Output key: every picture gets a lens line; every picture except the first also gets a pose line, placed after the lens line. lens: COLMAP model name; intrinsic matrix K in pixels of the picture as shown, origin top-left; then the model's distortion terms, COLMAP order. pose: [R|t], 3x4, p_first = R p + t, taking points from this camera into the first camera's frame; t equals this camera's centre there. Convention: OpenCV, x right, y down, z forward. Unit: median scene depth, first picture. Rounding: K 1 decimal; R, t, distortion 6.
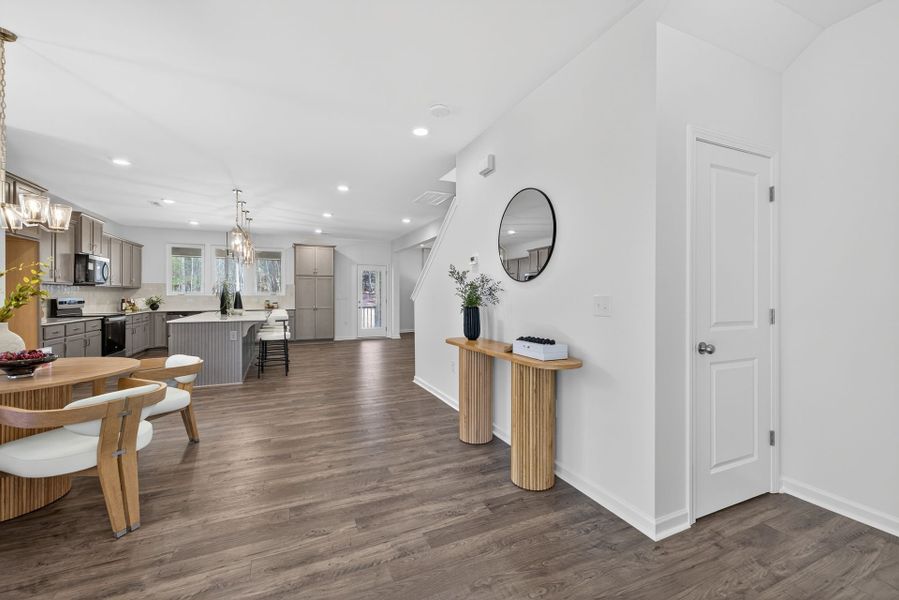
lens RADIAL K [[379.8, 0, 451.0], [0, 379.8, 289.7], [0, 0, 1]] dist [0.002599, 0.000147]
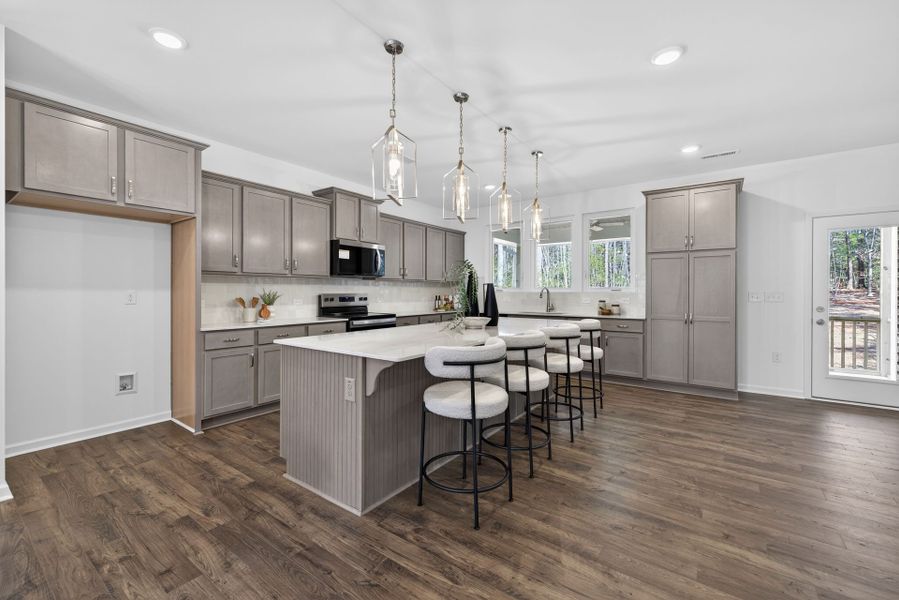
lens RADIAL K [[373.8, 0, 451.0], [0, 373.8, 295.2], [0, 0, 1]] dist [0.000353, 0.000052]
pose [[0.502837, 0.006799, -0.864355, -0.119022], [0.007798, 0.999893, 0.012401, 0.012161], [0.864346, -0.012976, 0.502730, 0.589090]]
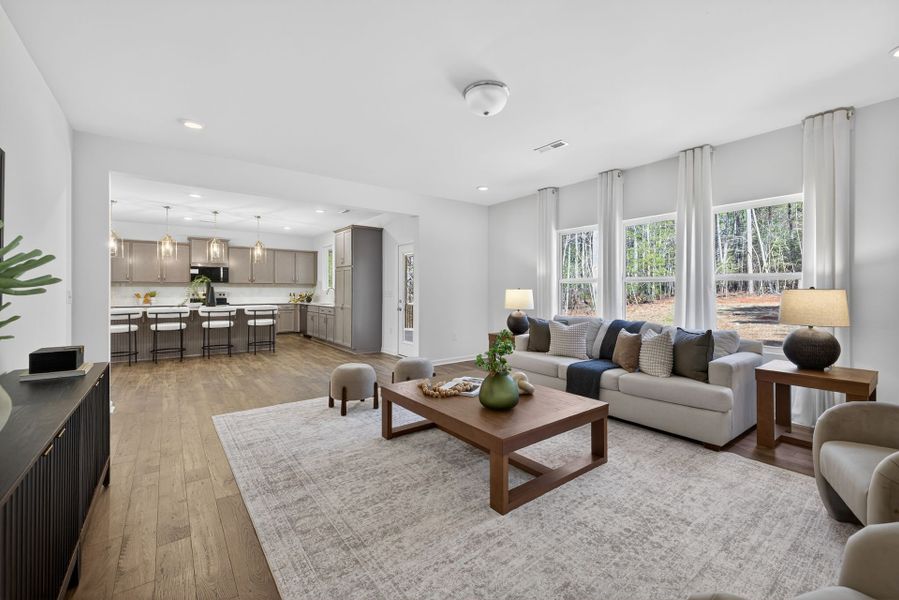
lens RADIAL K [[379.8, 0, 451.0], [0, 379.8, 289.7], [0, 0, 1]] dist [0.002599, 0.000147]
pose [[0.221647, -0.003578, -0.975120, 0.552730], [0.009233, 0.999956, -0.001571, 0.018413], [0.975083, -0.008656, 0.221670, 1.219427]]
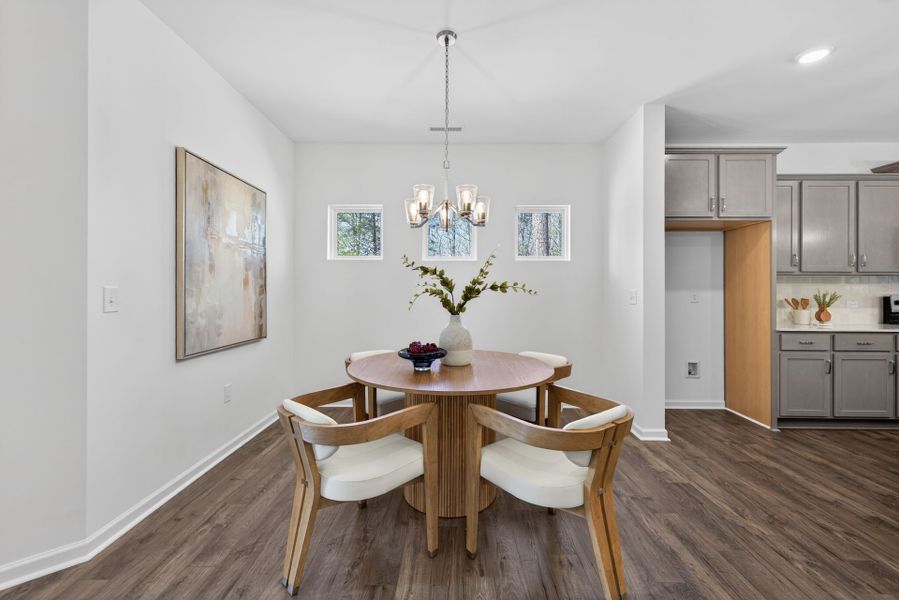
lens RADIAL K [[379.8, 0, 451.0], [0, 379.8, 289.7], [0, 0, 1]] dist [0.002599, 0.000147]
pose [[-0.419341, -0.003849, -0.907820, -0.071080], [0.005305, 0.999964, -0.006690, 0.009251], [0.907813, -0.007621, -0.419306, 0.409538]]
